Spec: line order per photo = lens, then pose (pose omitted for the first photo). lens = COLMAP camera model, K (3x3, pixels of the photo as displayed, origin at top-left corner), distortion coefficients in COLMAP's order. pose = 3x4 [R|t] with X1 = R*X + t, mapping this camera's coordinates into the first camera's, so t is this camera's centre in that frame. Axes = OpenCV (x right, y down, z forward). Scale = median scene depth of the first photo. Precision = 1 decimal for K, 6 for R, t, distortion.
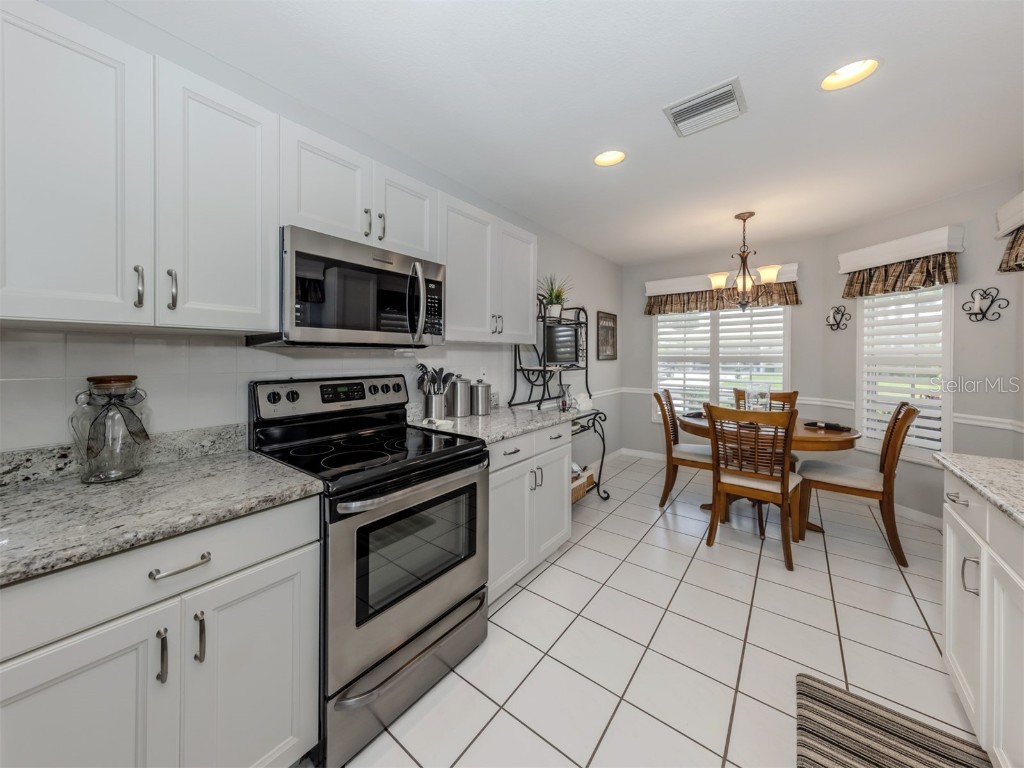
lens RADIAL K [[371.0, 0, 472.9], [0, 371.0, 361.7], [0, 0, 1]] dist [0.005775, -0.000463]
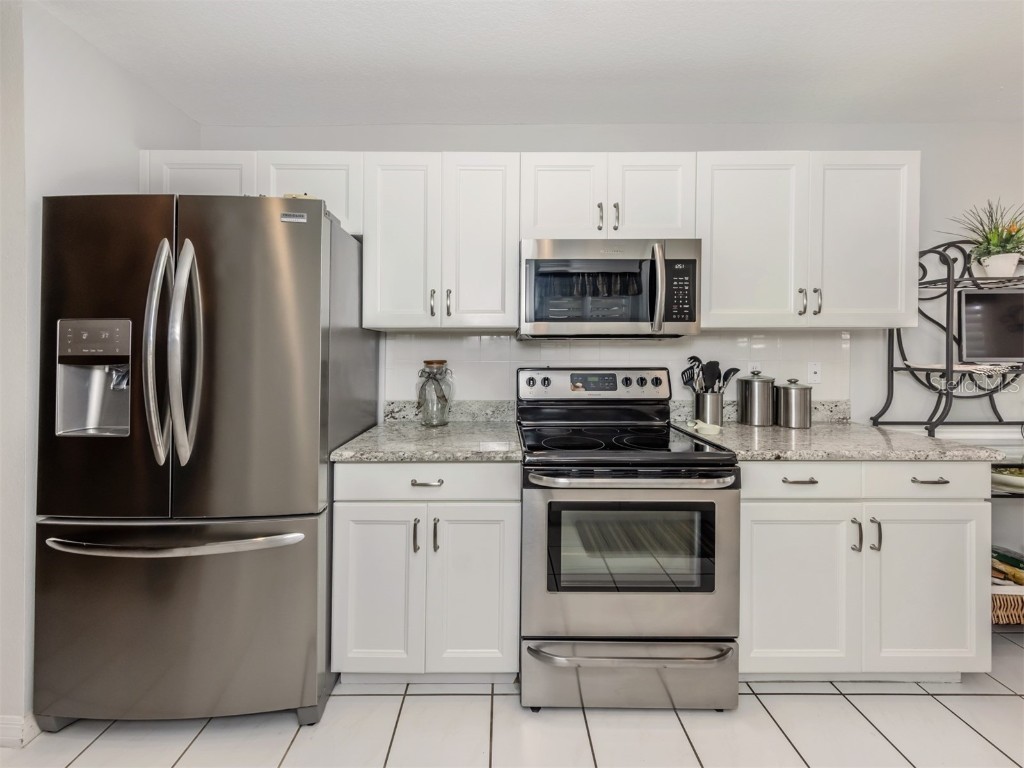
lens RADIAL K [[394.1, 0, 504.2], [0, 394.1, 352.0], [0, 0, 1]] dist [0.004367, -0.000463]
pose [[0.656408, 0.000526, -0.754406, 0.247254], [-0.010004, 0.999918, -0.008007, 0.006986], [0.754340, 0.012803, 0.656359, 0.062416]]
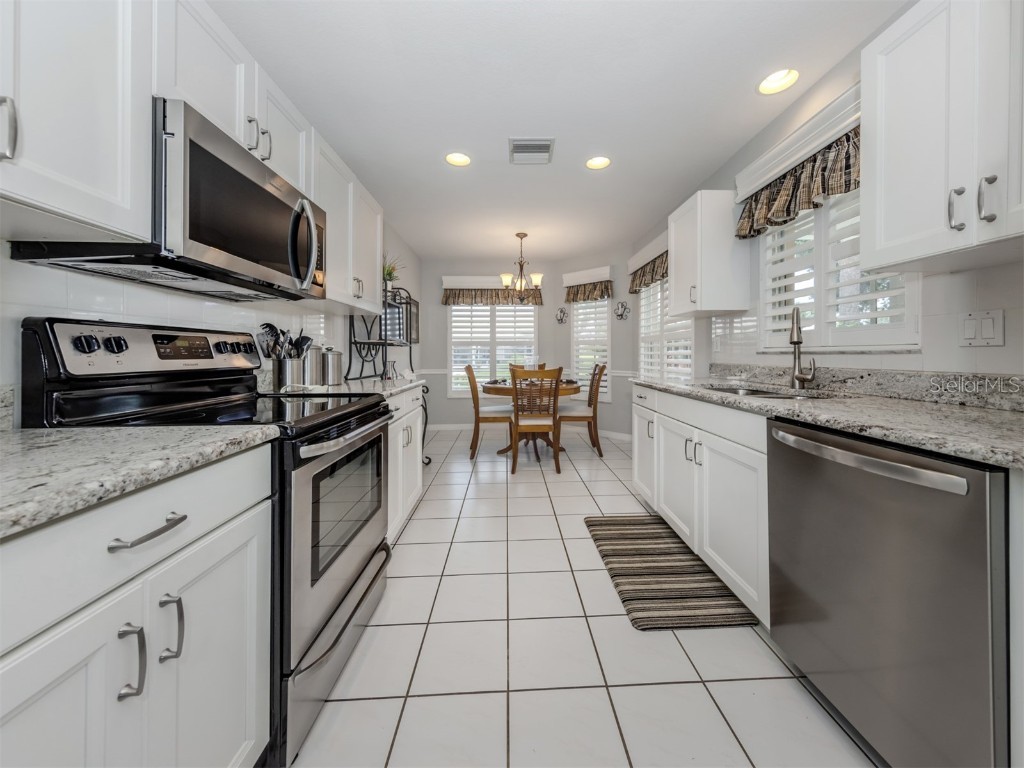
lens RADIAL K [[371.0, 0, 522.3], [0, 371.0, 357.3], [0, 0, 1]] dist [0.005775, -0.000463]
pose [[0.728020, -0.005333, 0.685535, -0.282175], [0.010139, 0.999944, -0.002988, 0.085591], [-0.685481, 0.009126, 0.728034, -0.001318]]
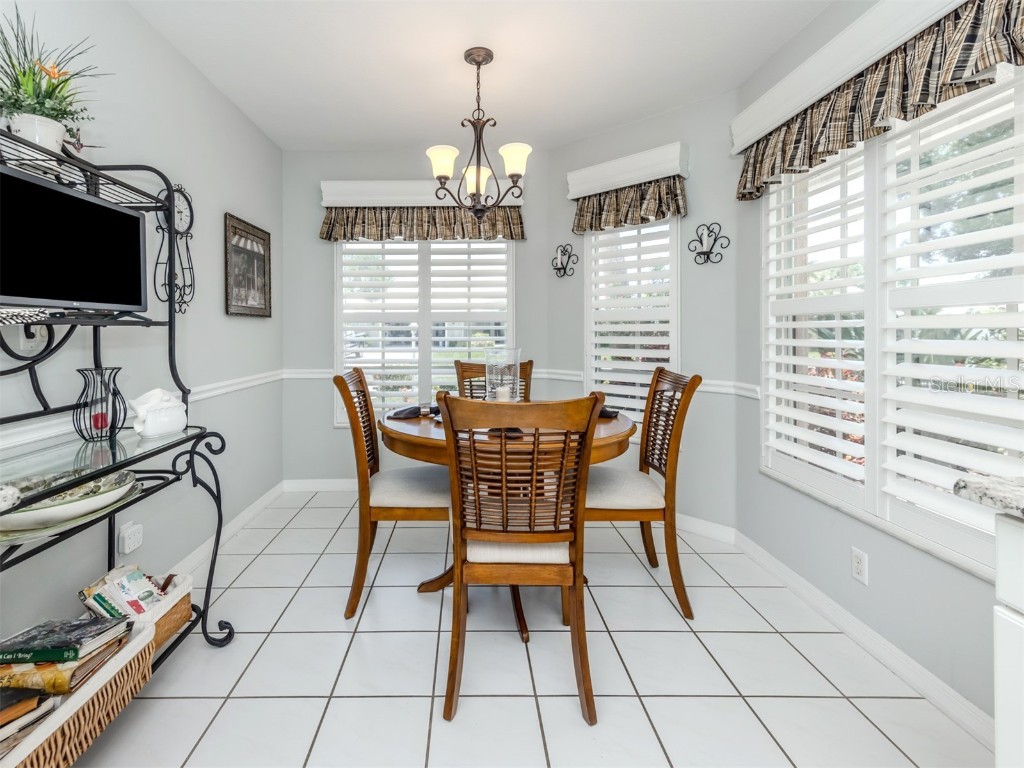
lens RADIAL K [[475.3, 0, 473.4], [0, 475.3, 333.8], [0, 0, 1]] dist [0.003515, 0.001593]
pose [[0.748959, -0.003113, 0.662609, 0.312065], [0.010183, 0.999925, -0.006813, 0.051062], [-0.662538, 0.011850, 0.748935, 0.608630]]
